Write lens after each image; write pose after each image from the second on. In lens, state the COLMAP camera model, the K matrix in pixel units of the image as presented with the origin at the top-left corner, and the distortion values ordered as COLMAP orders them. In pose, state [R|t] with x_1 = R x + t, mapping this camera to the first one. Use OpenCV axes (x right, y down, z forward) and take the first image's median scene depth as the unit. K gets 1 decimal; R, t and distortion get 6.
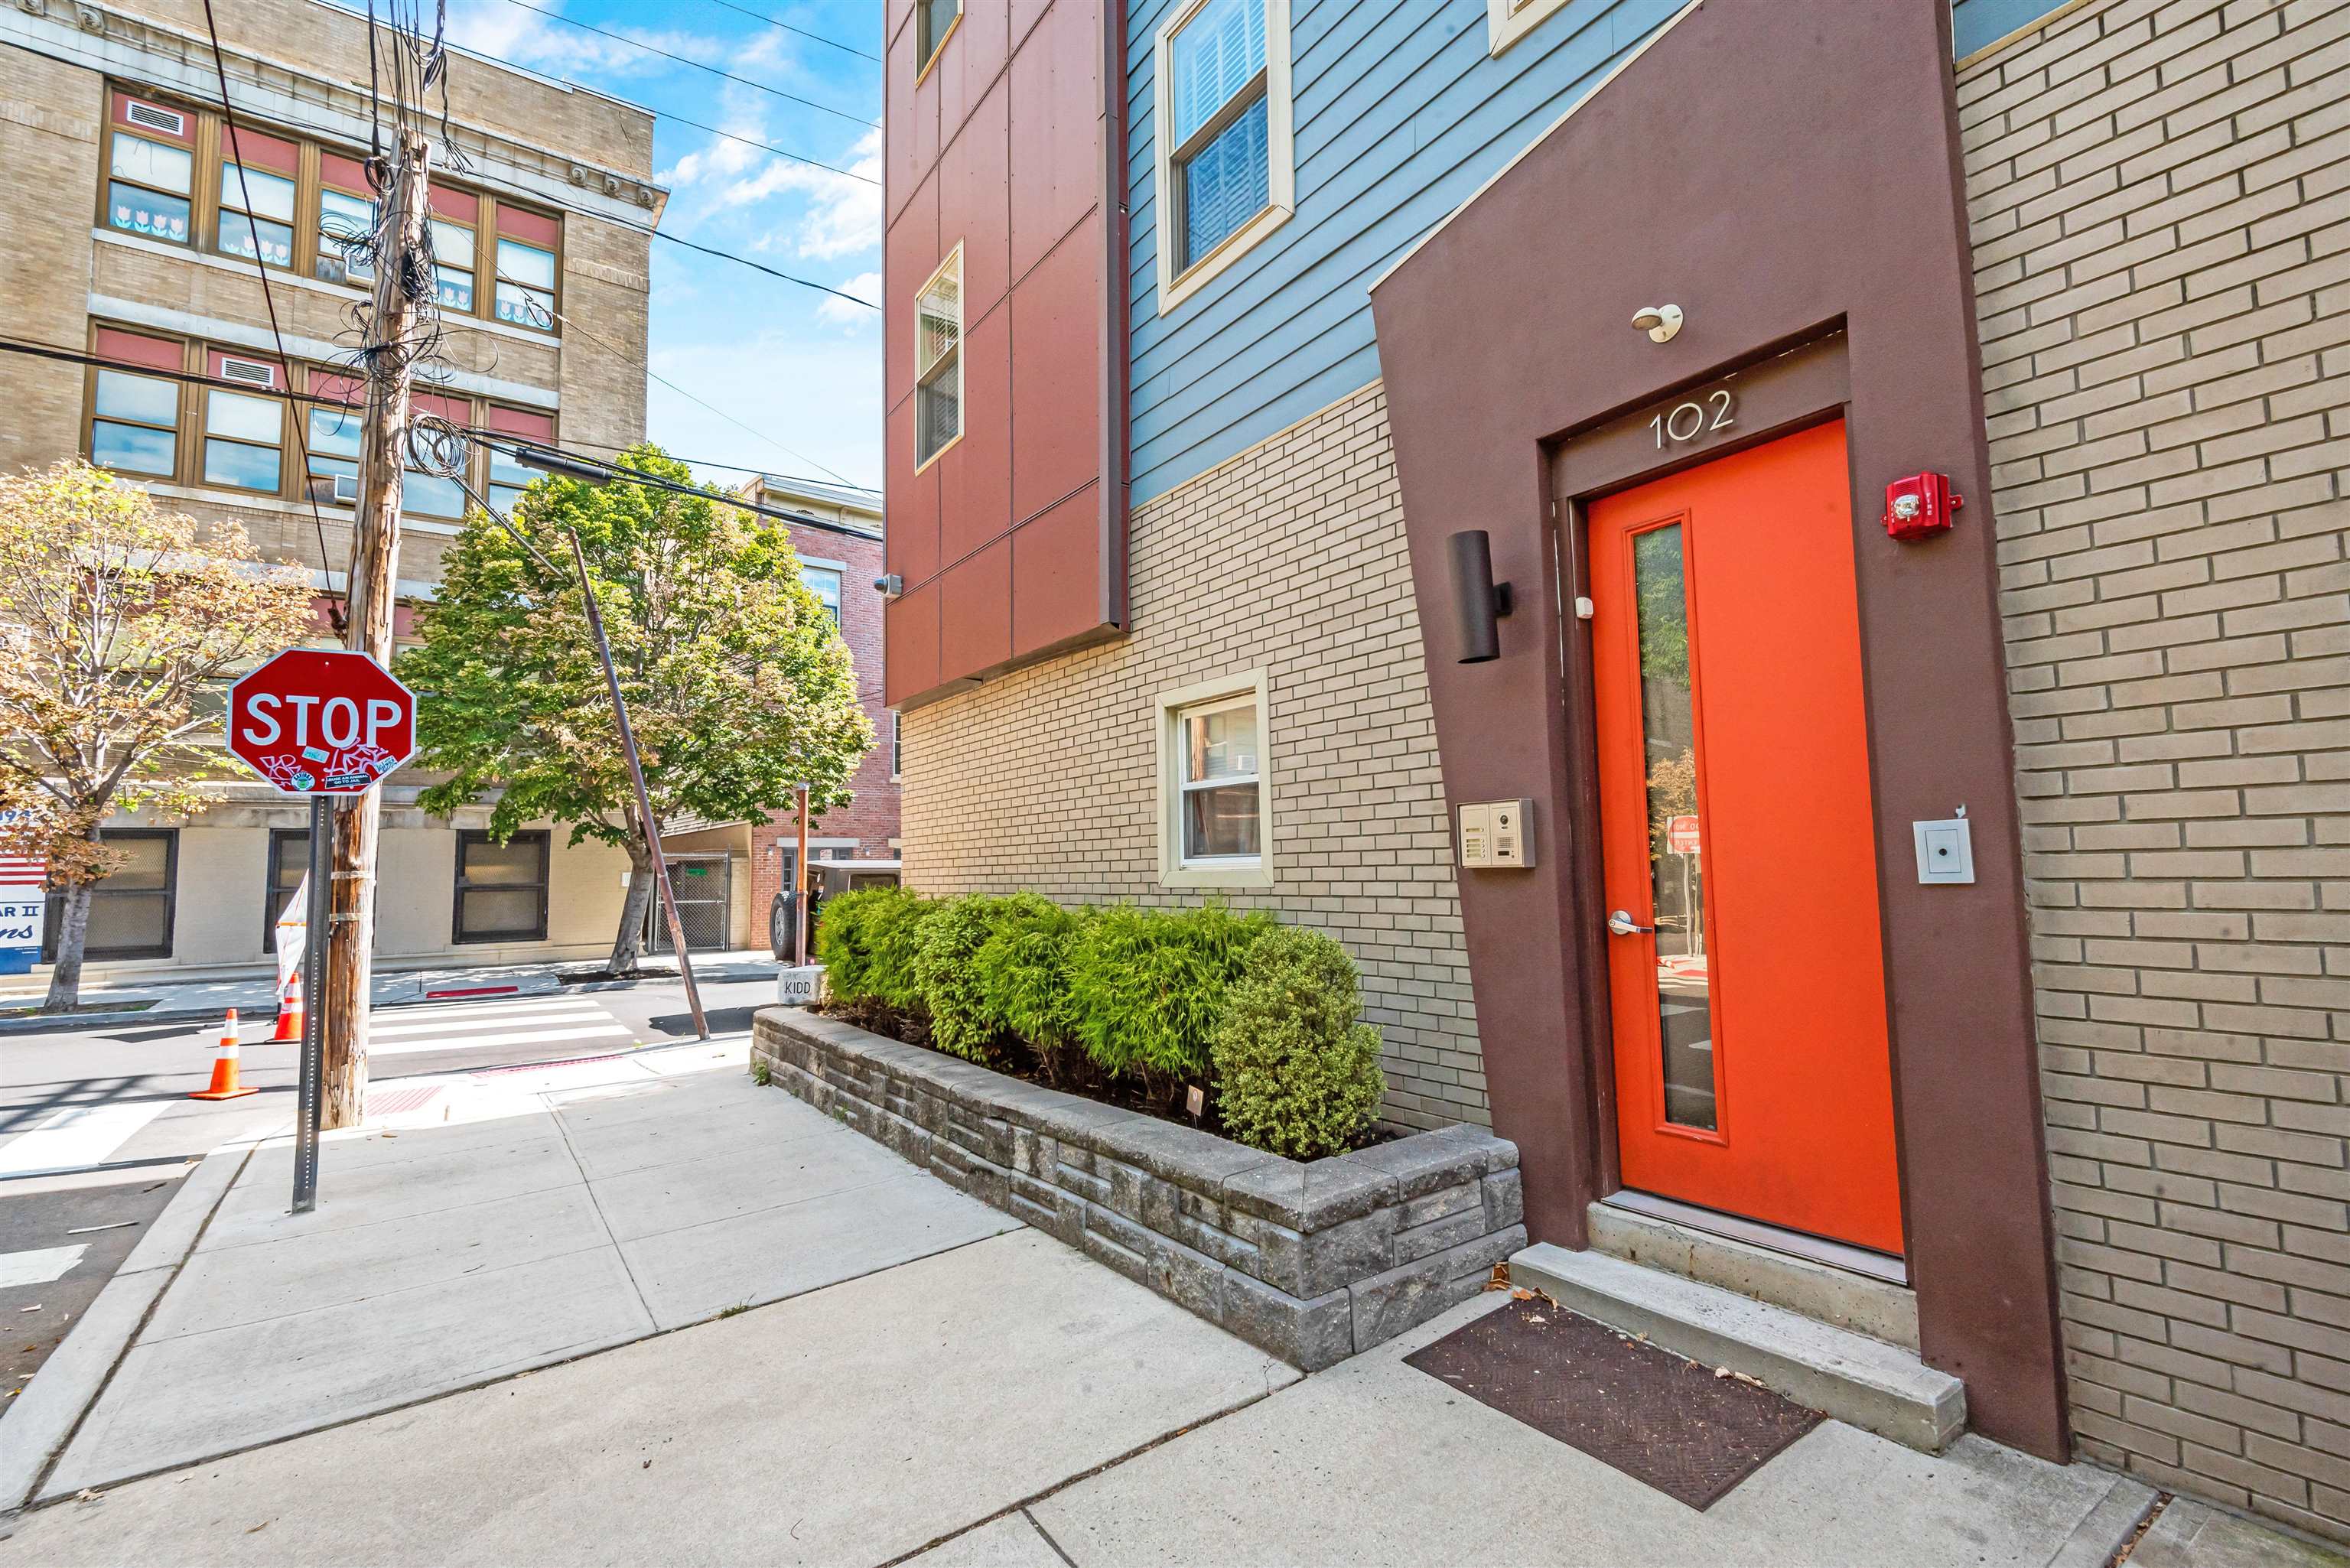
lens RADIAL K [[1060.6, 0, 1185.9], [0, 1060.6, 785.2], [0, 0, 1]] dist [0.036082, -0.023898]
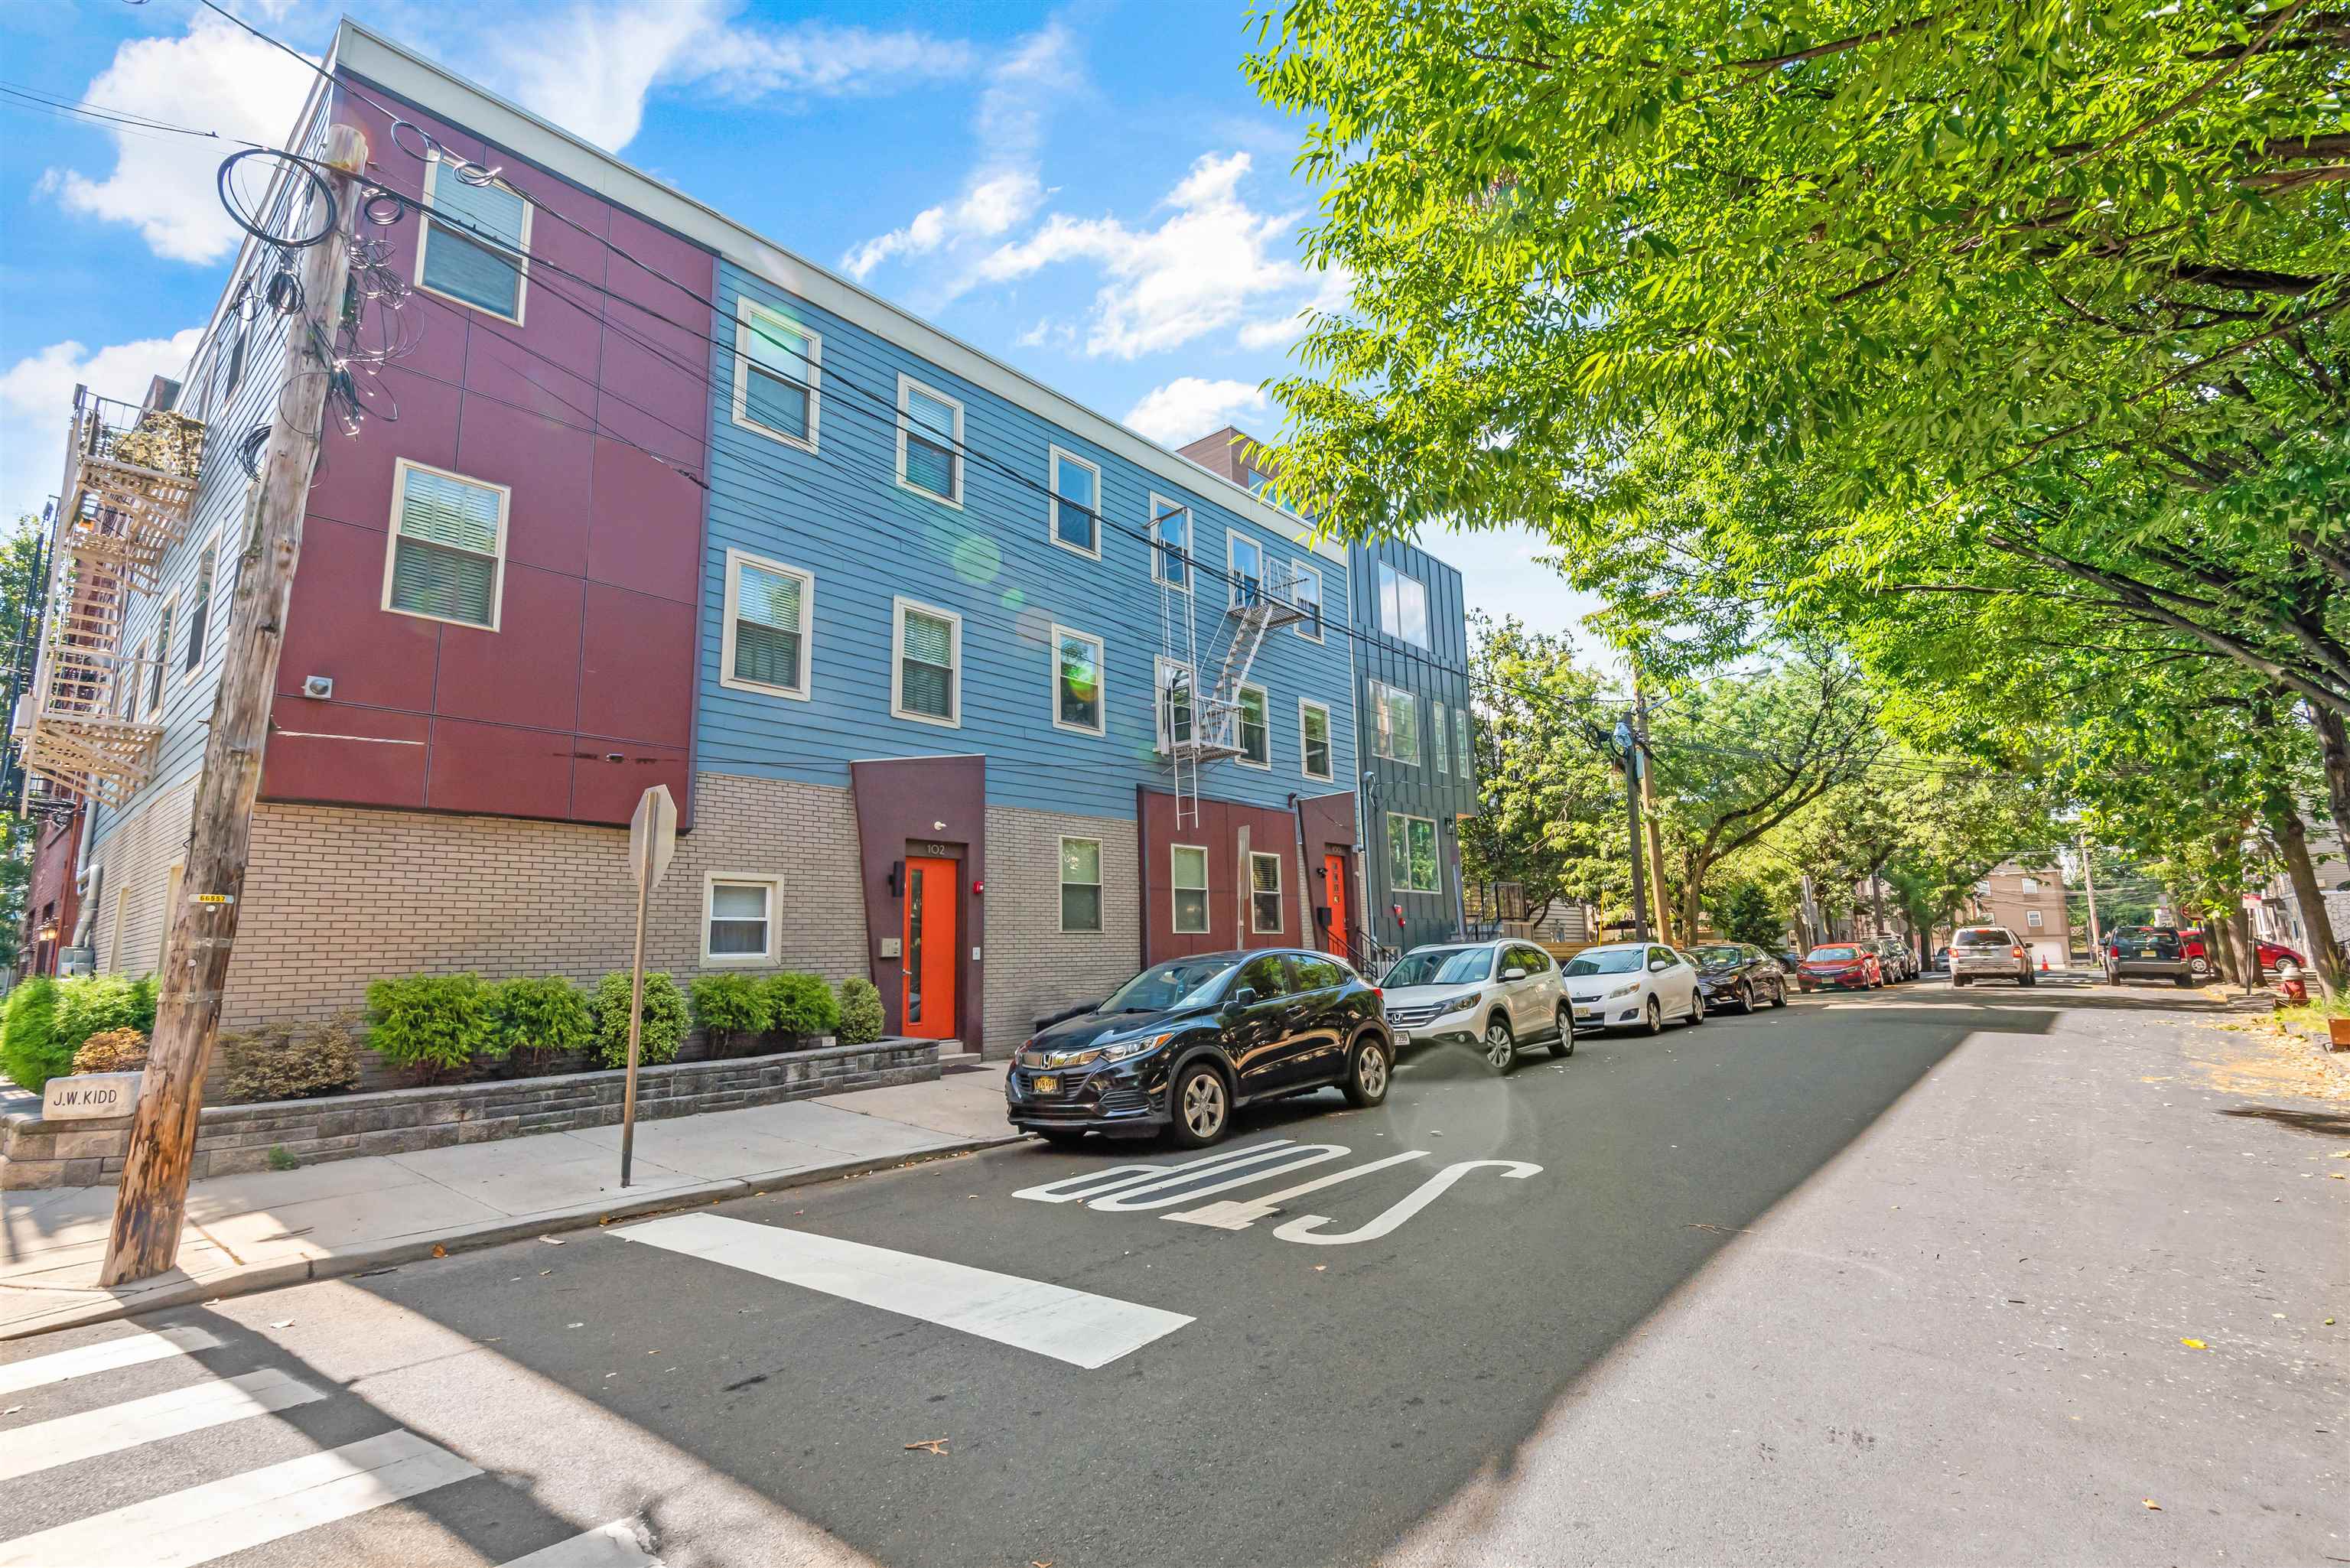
lens RADIAL K [[1060.6, 0, 1185.9], [0, 1060.6, 785.2], [0, 0, 1]] dist [0.036082, -0.023898]
pose [[-0.236785, 0.178293, 0.955063, -3.152842], [-0.051019, 0.979380, -0.195481, 0.147751], [-0.970222, -0.095013, -0.222806, 0.830437]]
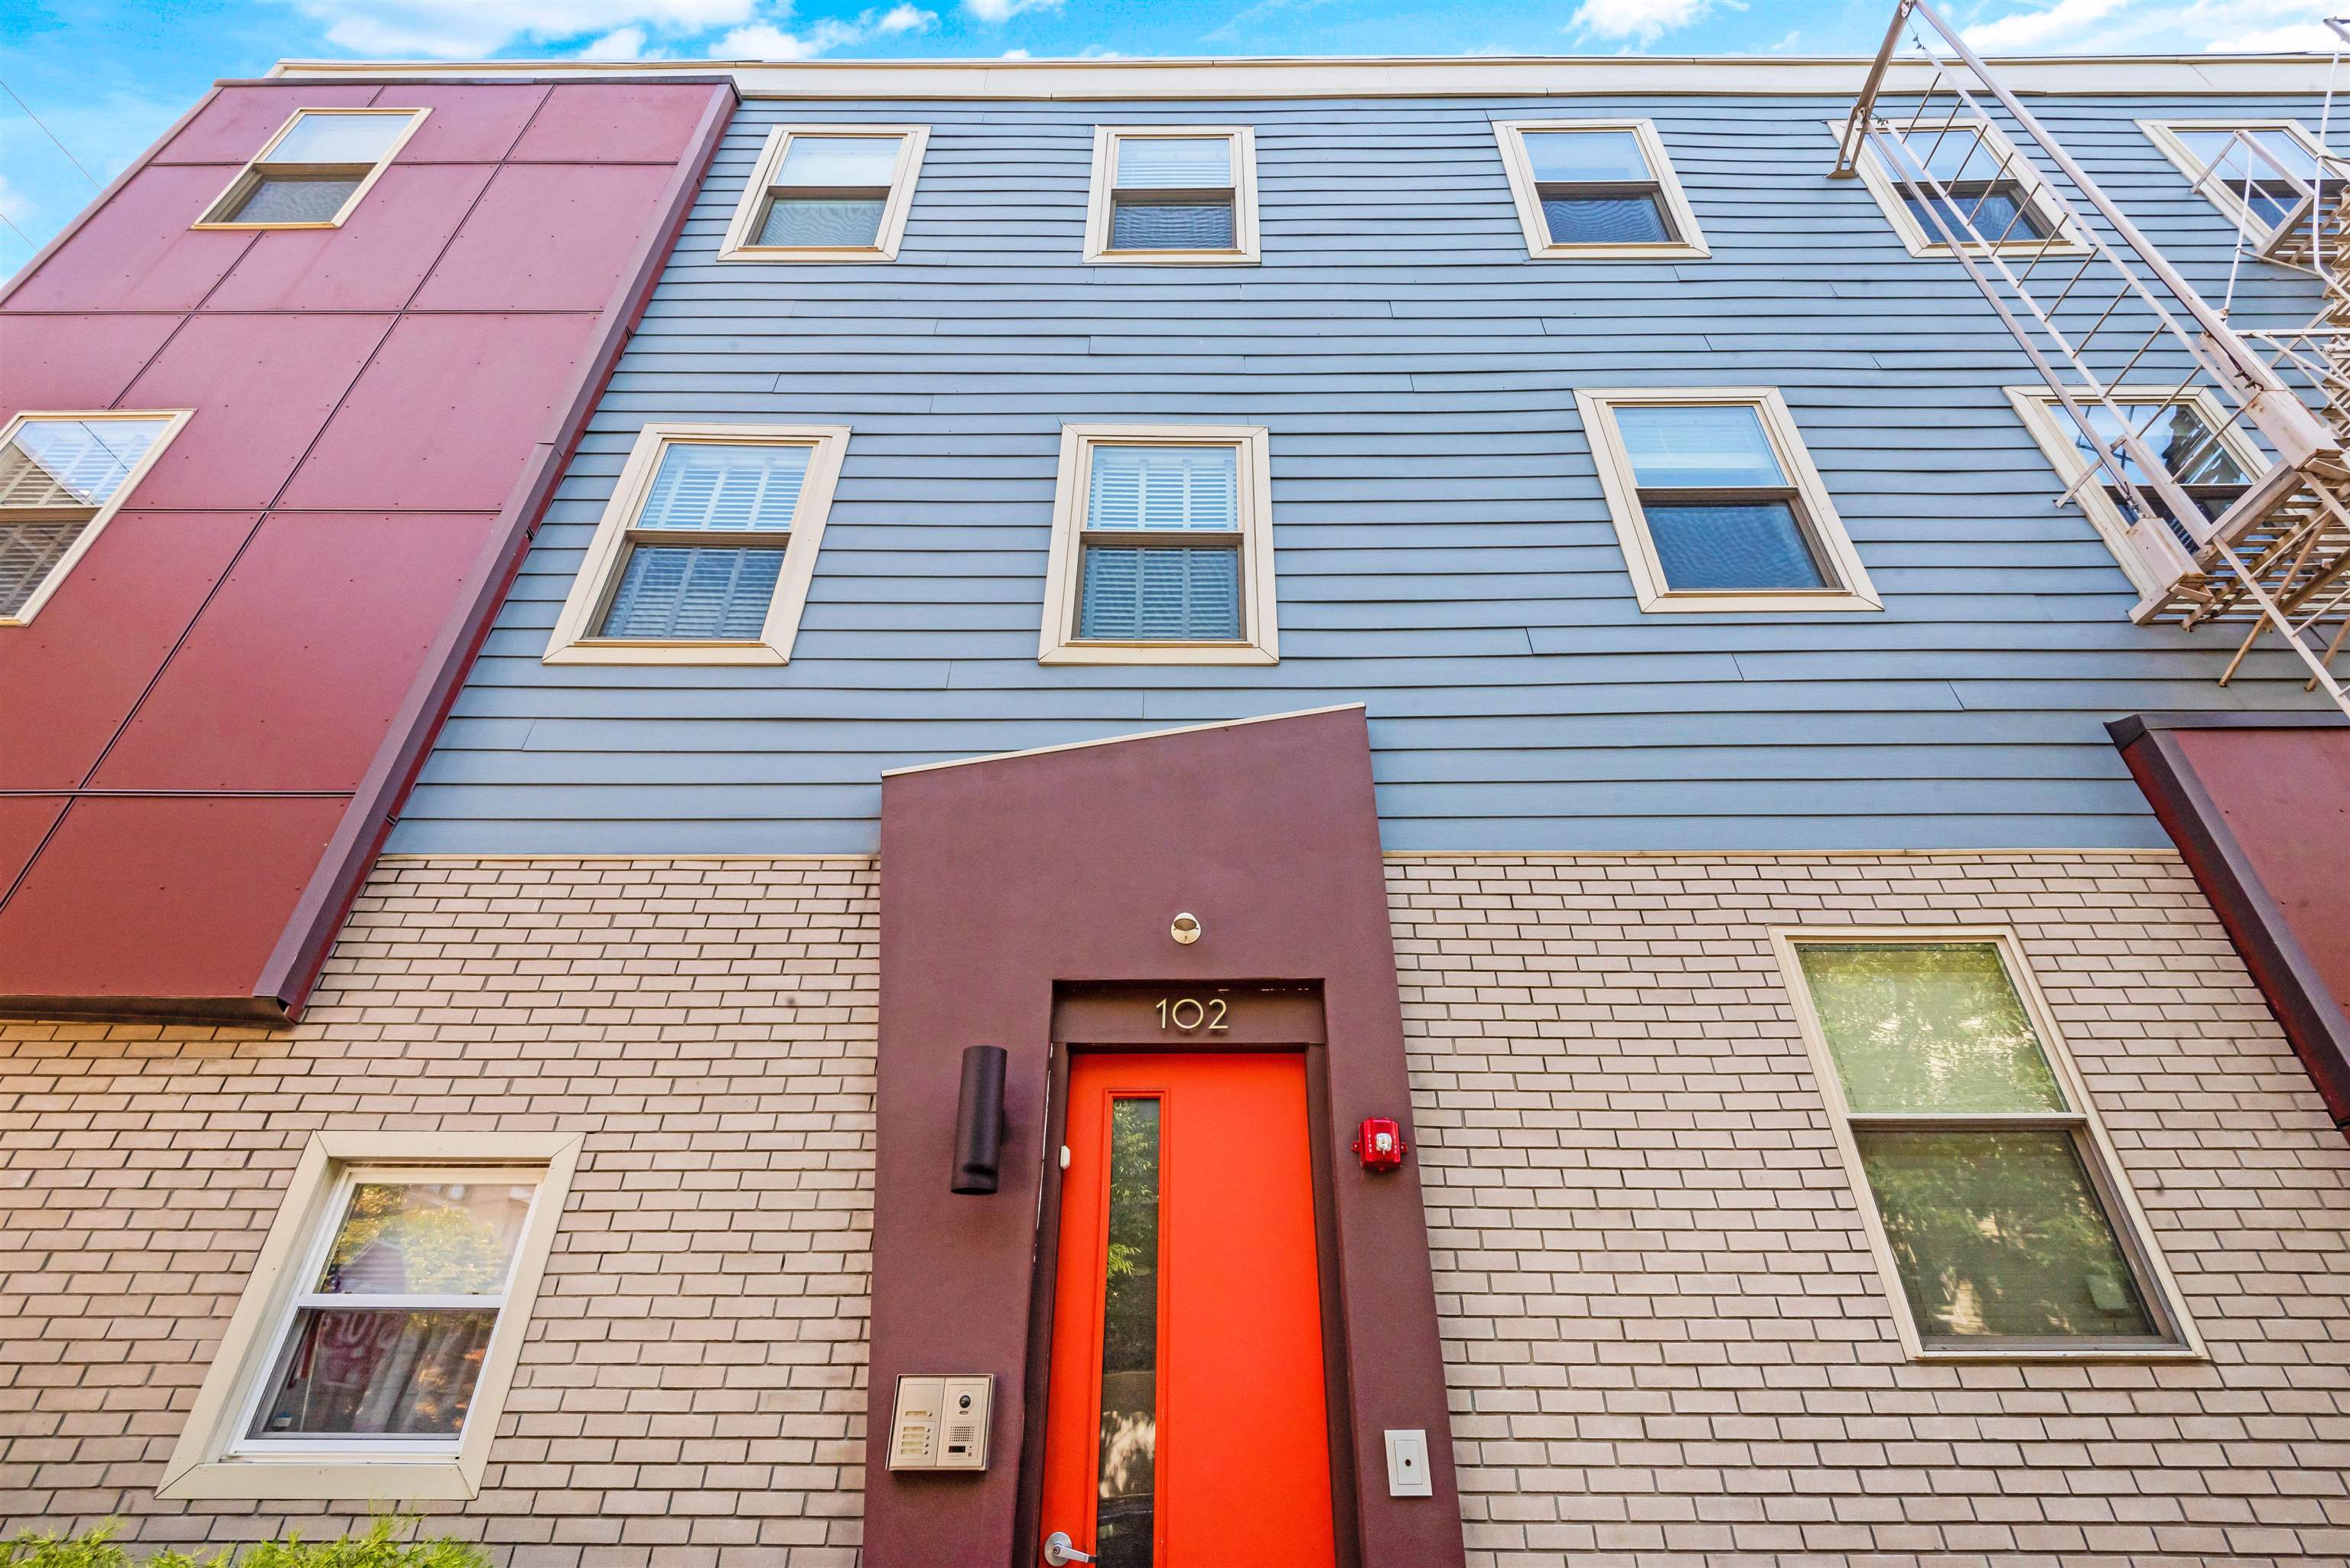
lens RADIAL K [[1060.6, 0, 1185.9], [0, 1060.6, 785.2], [0, 0, 1]] dist [0.036082, -0.023898]
pose [[0.584110, 0.458603, 0.669700, -0.351194], [-0.080430, 0.853727, -0.514472, 0.035344], [-0.807680, 0.246644, 0.535556, 0.268049]]
